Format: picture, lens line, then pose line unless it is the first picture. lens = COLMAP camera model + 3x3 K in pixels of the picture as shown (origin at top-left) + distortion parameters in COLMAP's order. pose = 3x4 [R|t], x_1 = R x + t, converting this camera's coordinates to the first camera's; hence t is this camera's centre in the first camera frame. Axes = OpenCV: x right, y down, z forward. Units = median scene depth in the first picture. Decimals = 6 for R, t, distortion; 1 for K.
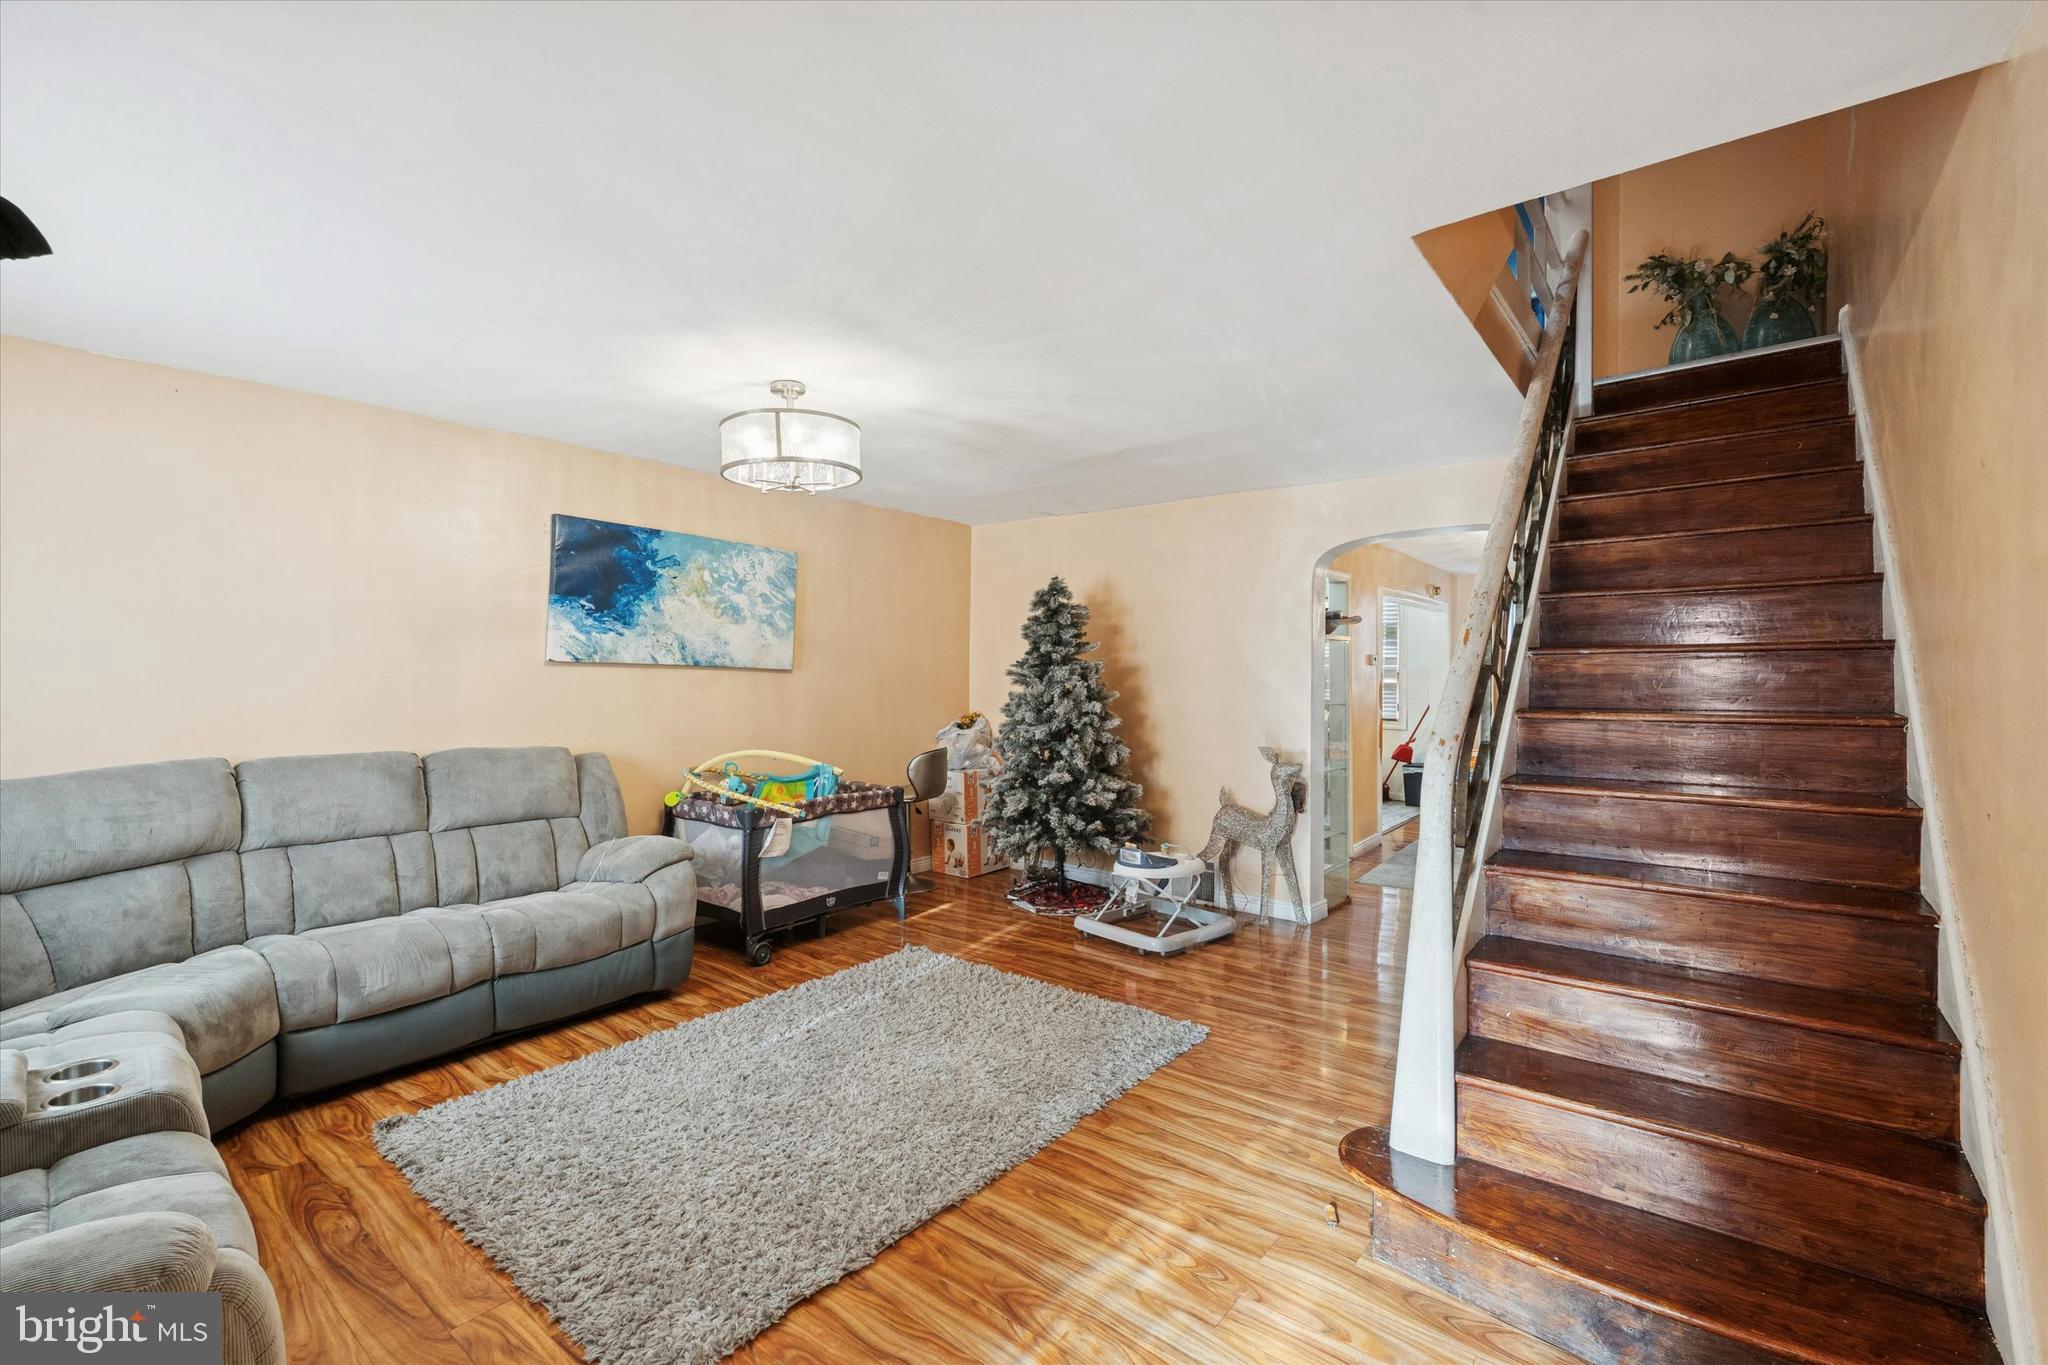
lens RADIAL K [[893.4, 0, 1019.2], [0, 893.4, 678.6], [0, 0, 1]] dist [-0.000143, -0.000020]
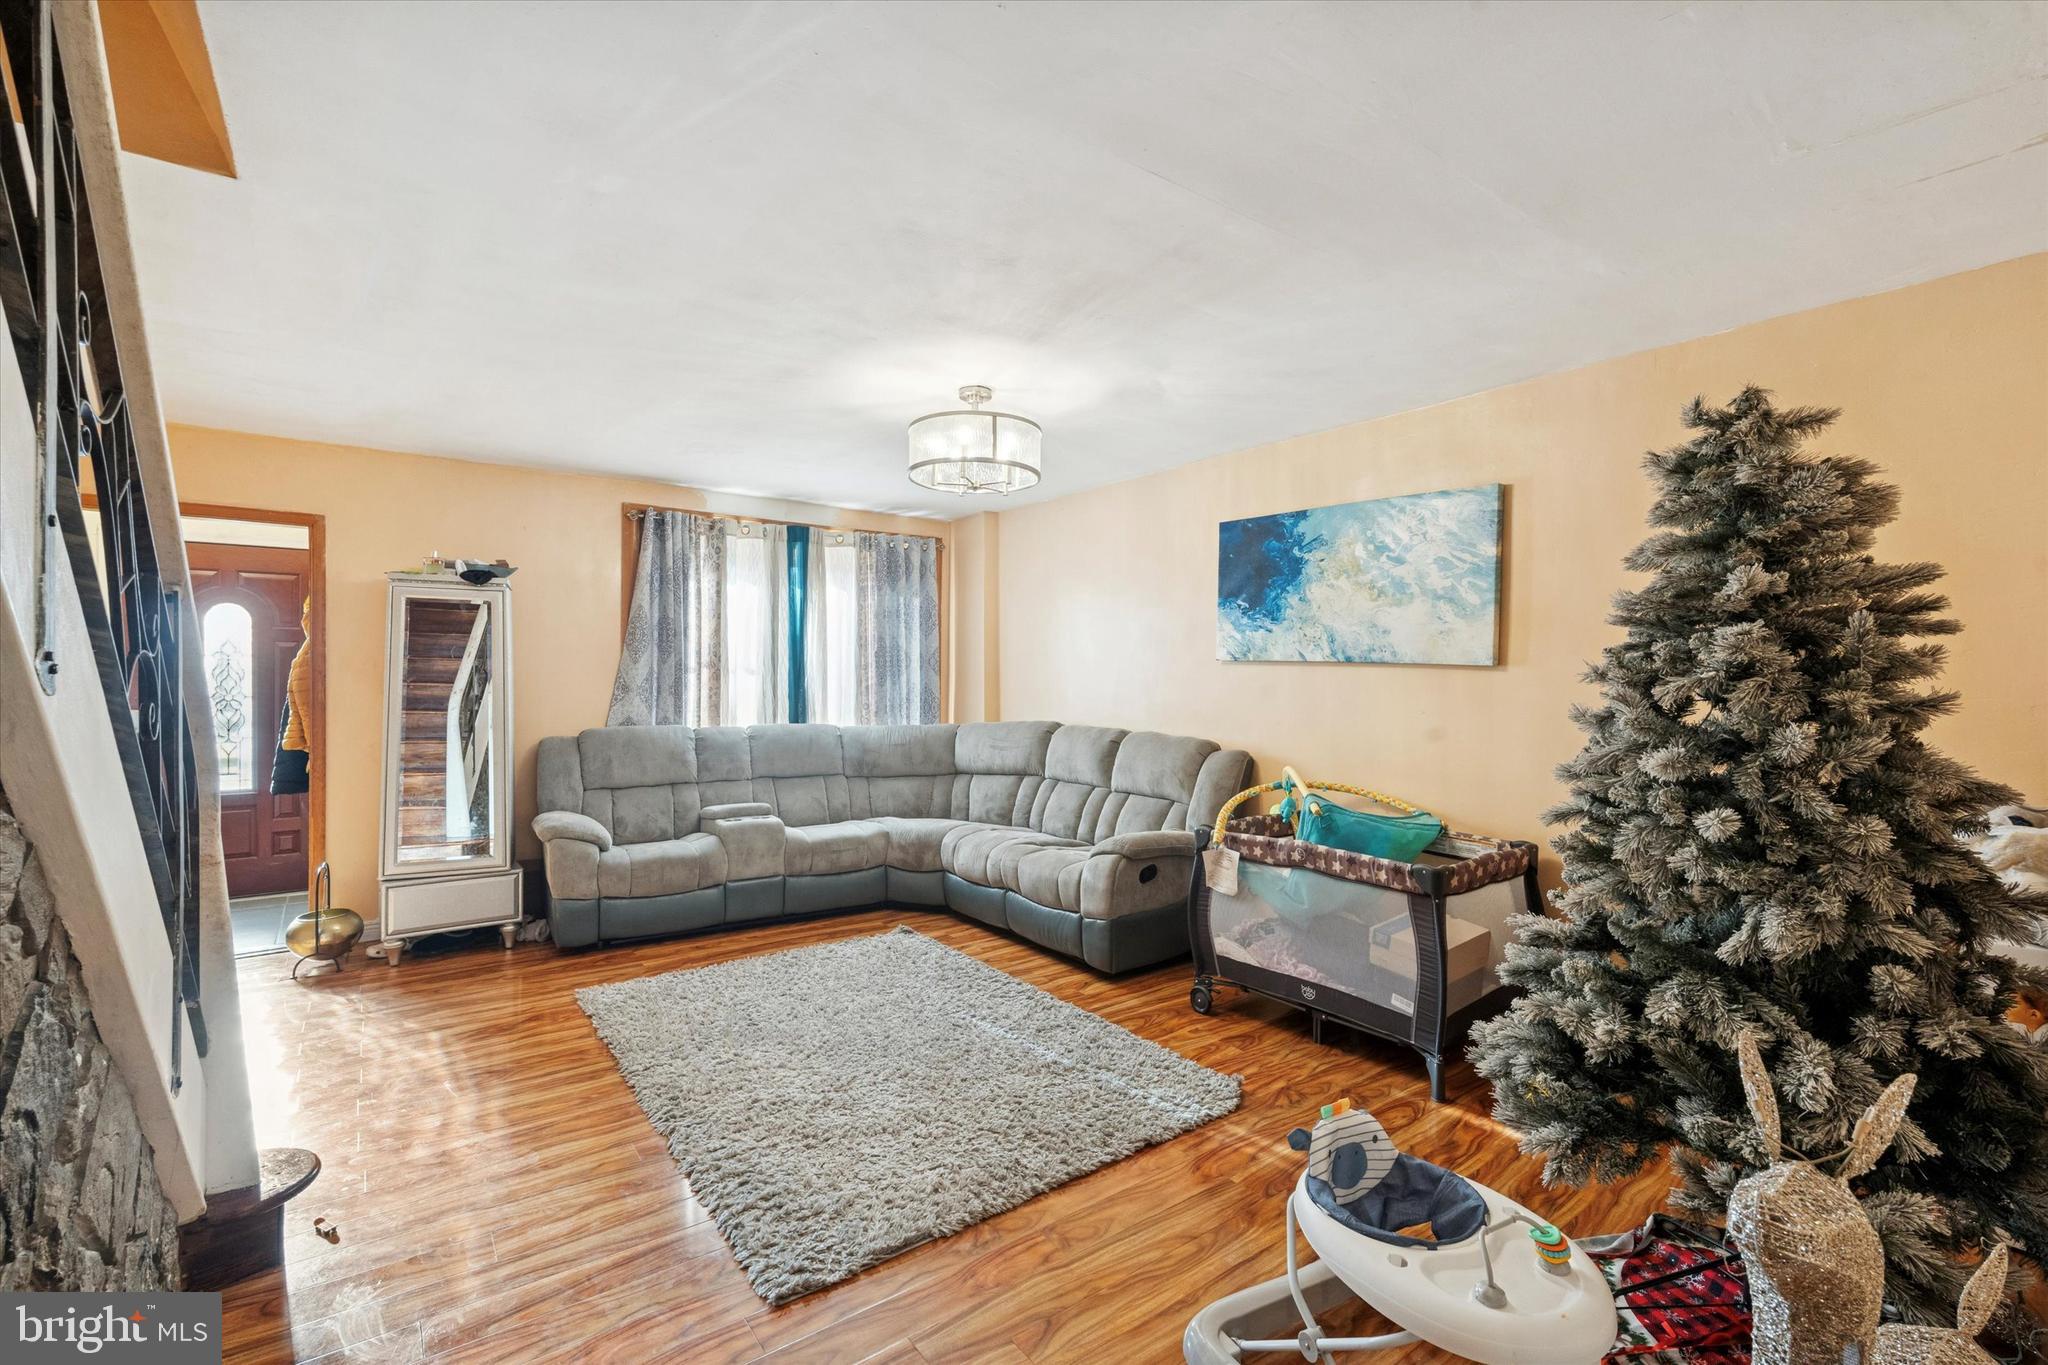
lens RADIAL K [[893.4, 0, 1019.2], [0, 893.4, 678.6], [0, 0, 1]] dist [-0.000143, -0.000020]
pose [[-0.255850, 0.000900, -0.966716, 0.547709], [-0.009858, 0.999945, 0.003540, 0.000792], [0.966666, 0.010436, -0.255827, 0.989687]]
